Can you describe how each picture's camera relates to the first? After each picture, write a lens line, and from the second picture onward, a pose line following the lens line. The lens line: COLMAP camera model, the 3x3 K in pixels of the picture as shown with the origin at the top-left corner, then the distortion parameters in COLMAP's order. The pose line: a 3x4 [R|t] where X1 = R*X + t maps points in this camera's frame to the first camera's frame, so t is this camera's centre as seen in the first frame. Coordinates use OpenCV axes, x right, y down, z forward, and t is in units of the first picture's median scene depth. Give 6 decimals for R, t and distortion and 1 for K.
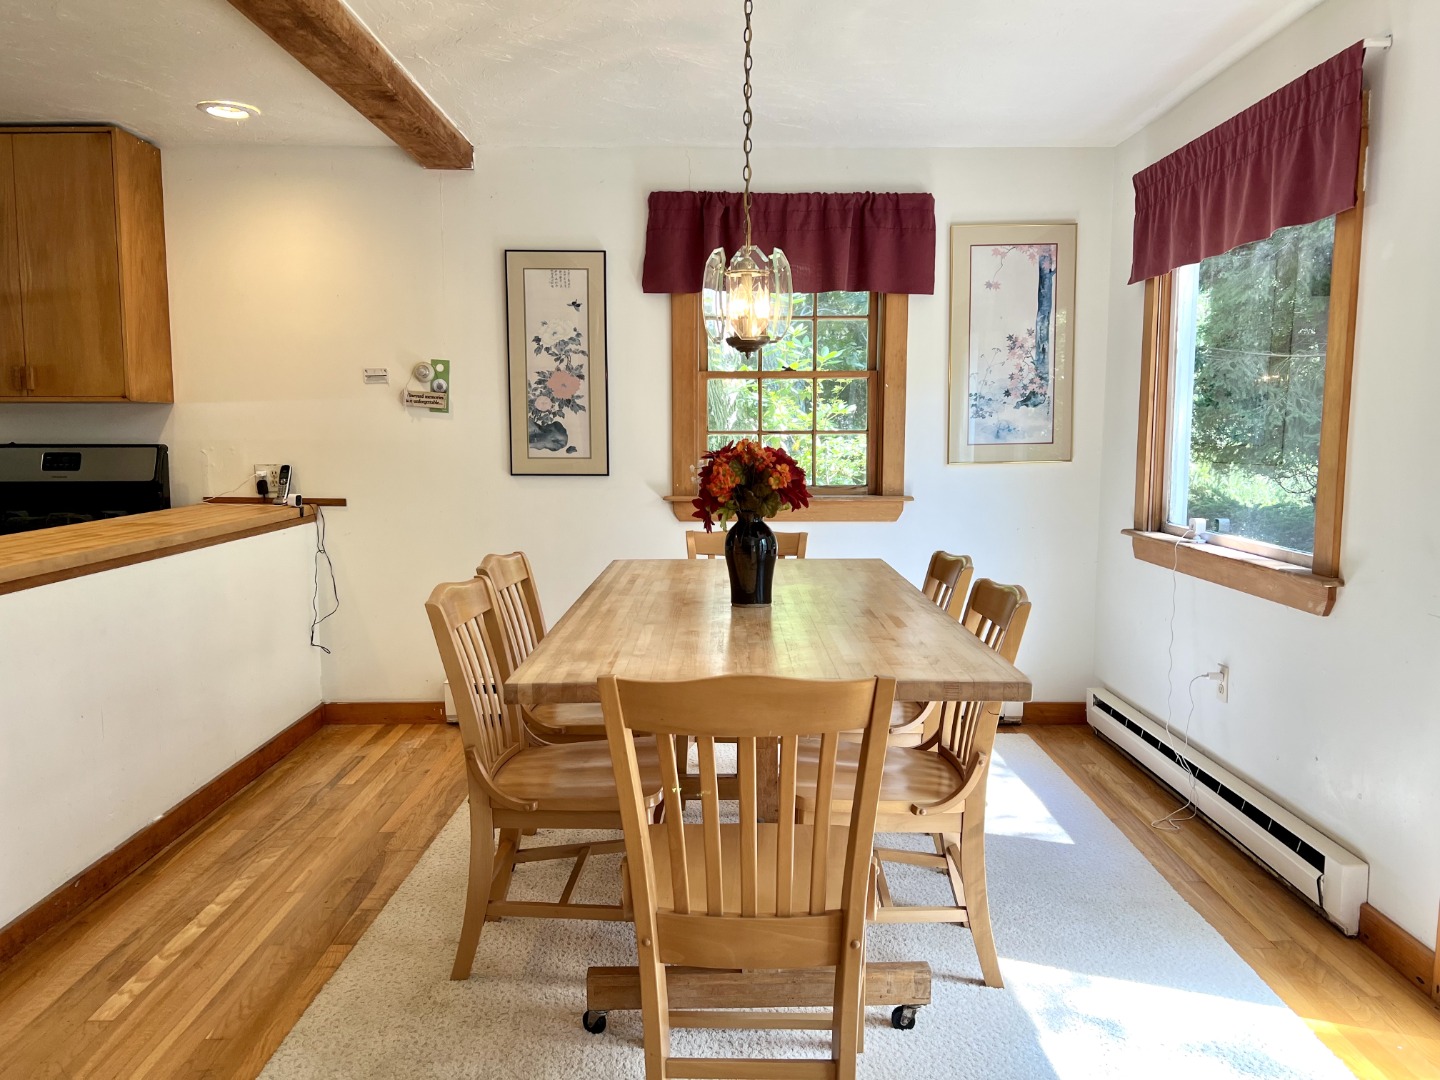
lens RADIAL K [[1083.2, 0, 719.9], [0, 1083.2, 543.6], [0, 0, 1]] dist [0.048933, -0.061022]
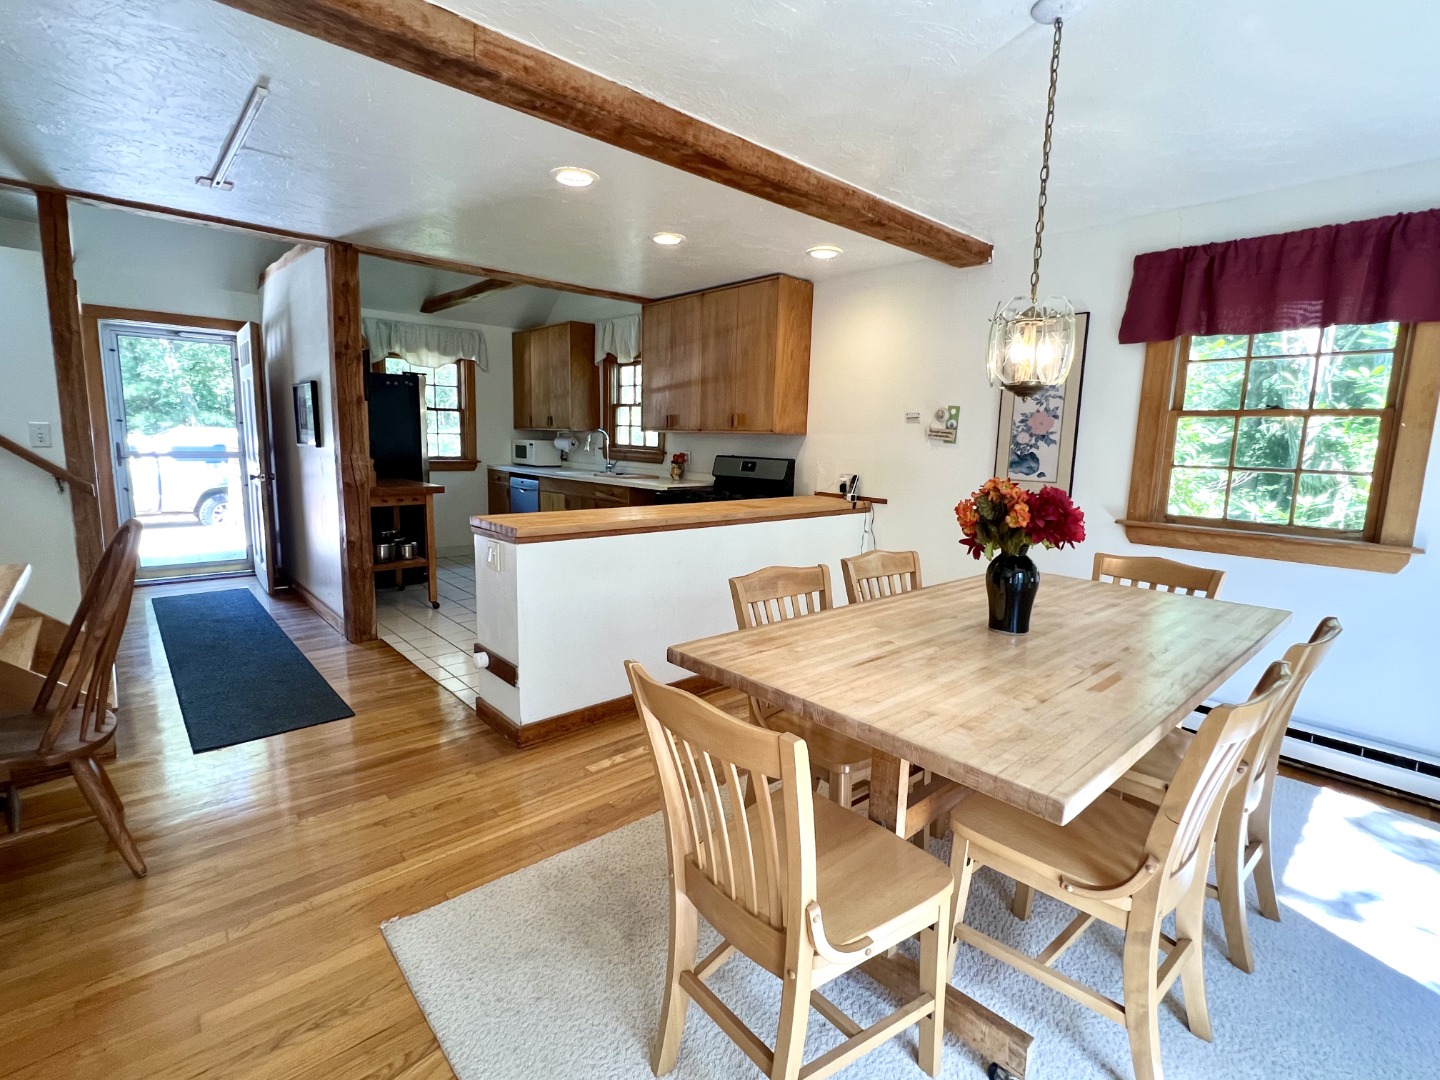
lens RADIAL K [[674.1, 0, 718.2], [0, 674.1, 535.8], [0, 0, 1]] dist [0.001708, -0.001075]
pose [[0.669867, 0.123526, -0.732133, 0.199801], [-0.105135, 0.991909, 0.071162, -0.034038], [0.734999, 0.029304, 0.677434, 0.201907]]
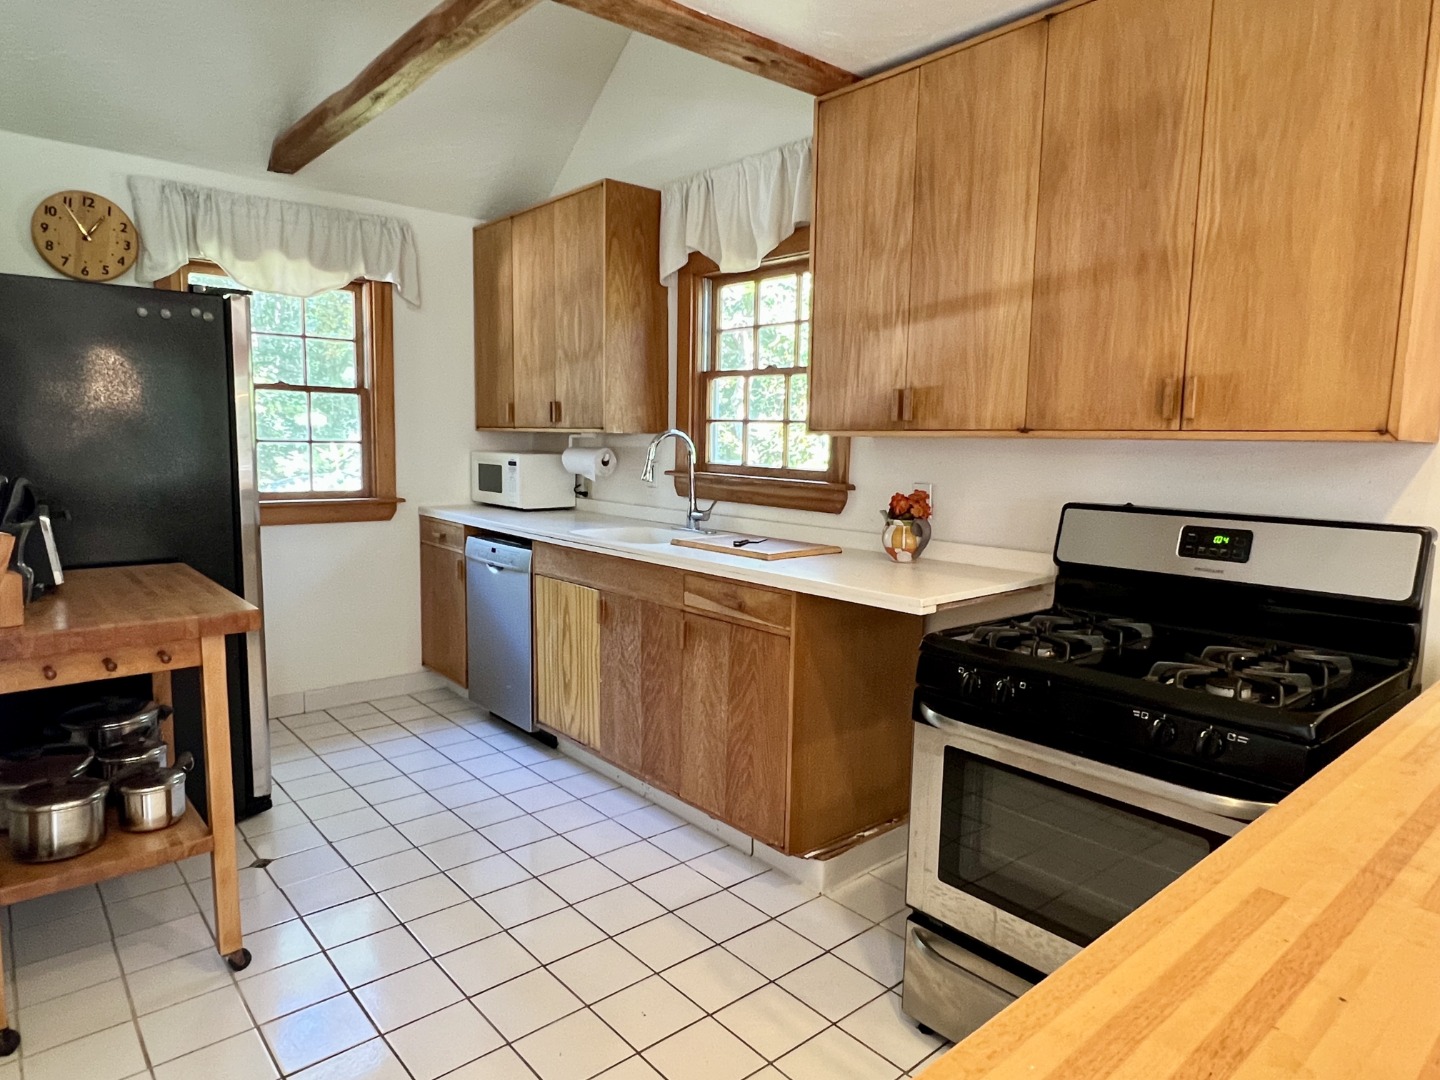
lens RADIAL K [[880.7, 0, 721.7], [0, 880.7, 540.9], [0, 0, 1]] dist [-0.004705, 0.001718]
pose [[0.652247, 0.099537, -0.751443, -0.418220], [-0.099424, 0.994010, 0.045369, -0.070674], [0.751458, 0.045120, 0.658237, 0.496614]]
